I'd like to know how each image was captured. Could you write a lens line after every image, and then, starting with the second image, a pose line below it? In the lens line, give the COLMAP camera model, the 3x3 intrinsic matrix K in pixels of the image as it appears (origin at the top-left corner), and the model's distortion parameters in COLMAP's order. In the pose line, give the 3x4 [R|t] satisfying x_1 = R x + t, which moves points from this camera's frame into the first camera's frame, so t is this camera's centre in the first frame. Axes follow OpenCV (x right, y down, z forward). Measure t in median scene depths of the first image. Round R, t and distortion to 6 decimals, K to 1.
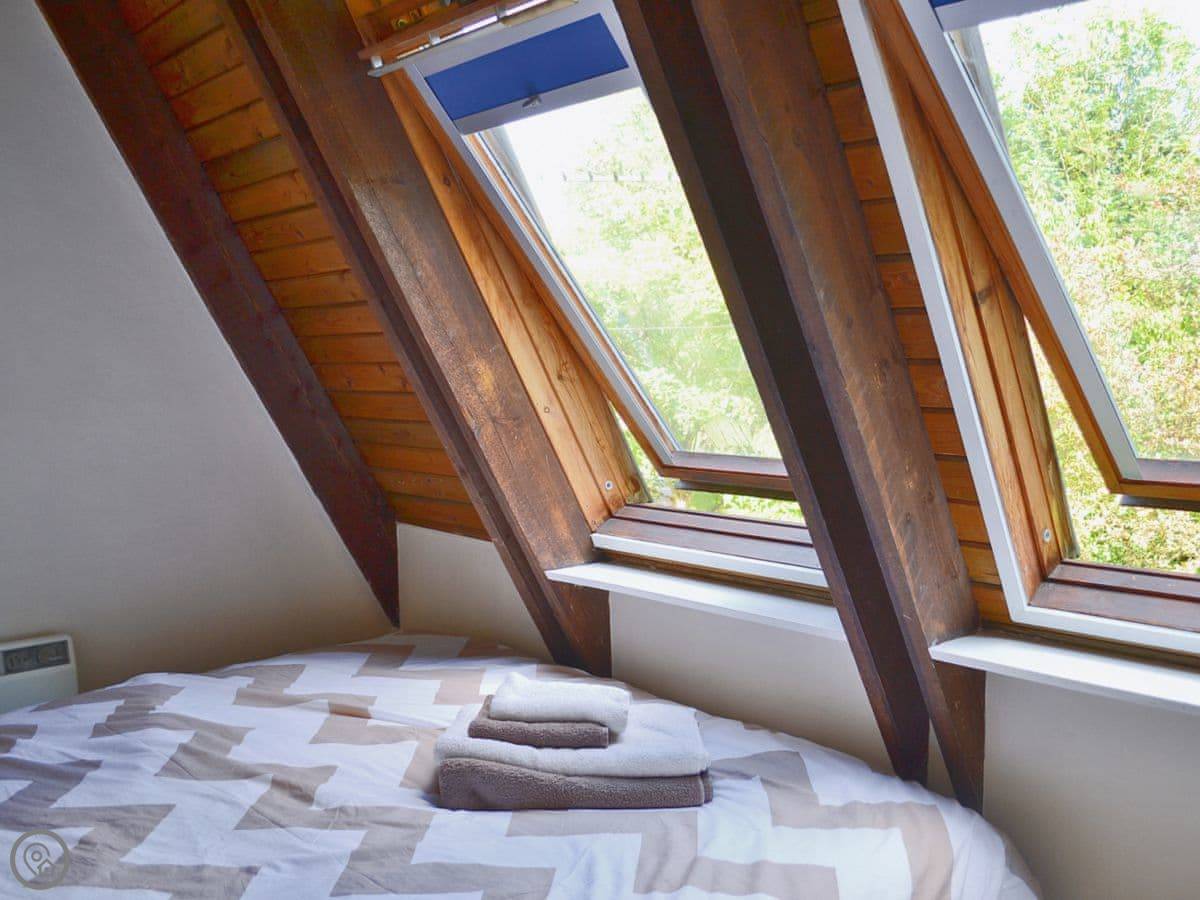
lens RADIAL K [[1073.1, 0, 600.0], [0, 1073.1, 450.0], [0, 0, 1]] dist [-0.040132, -0.005413]
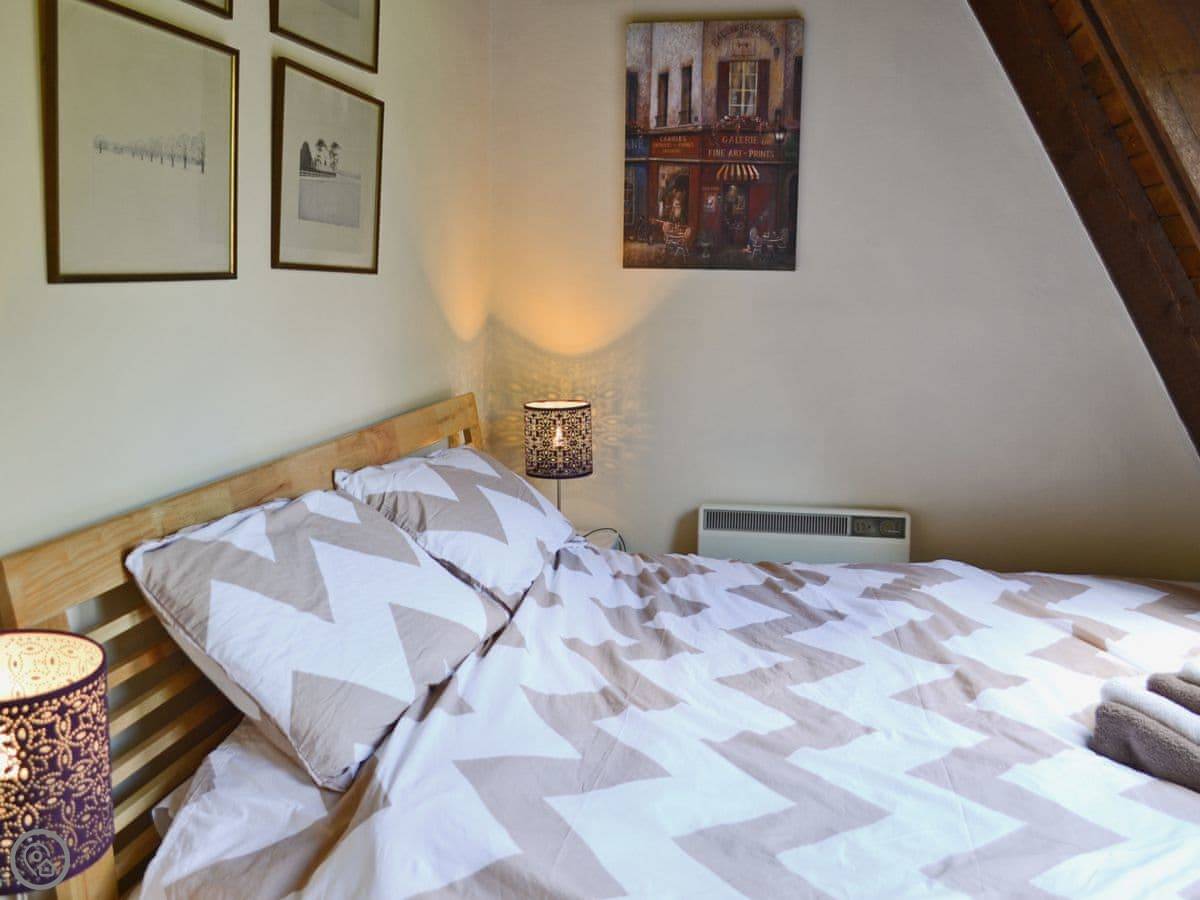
lens RADIAL K [[1073.1, 0, 600.0], [0, 1073.1, 450.0], [0, 0, 1]] dist [-0.040132, -0.005413]
pose [[0.607788, 0.146064, -0.780551, 0.254582], [-0.079732, 0.989196, 0.123023, -0.008057], [0.790087, -0.012537, 0.612867, 0.071724]]
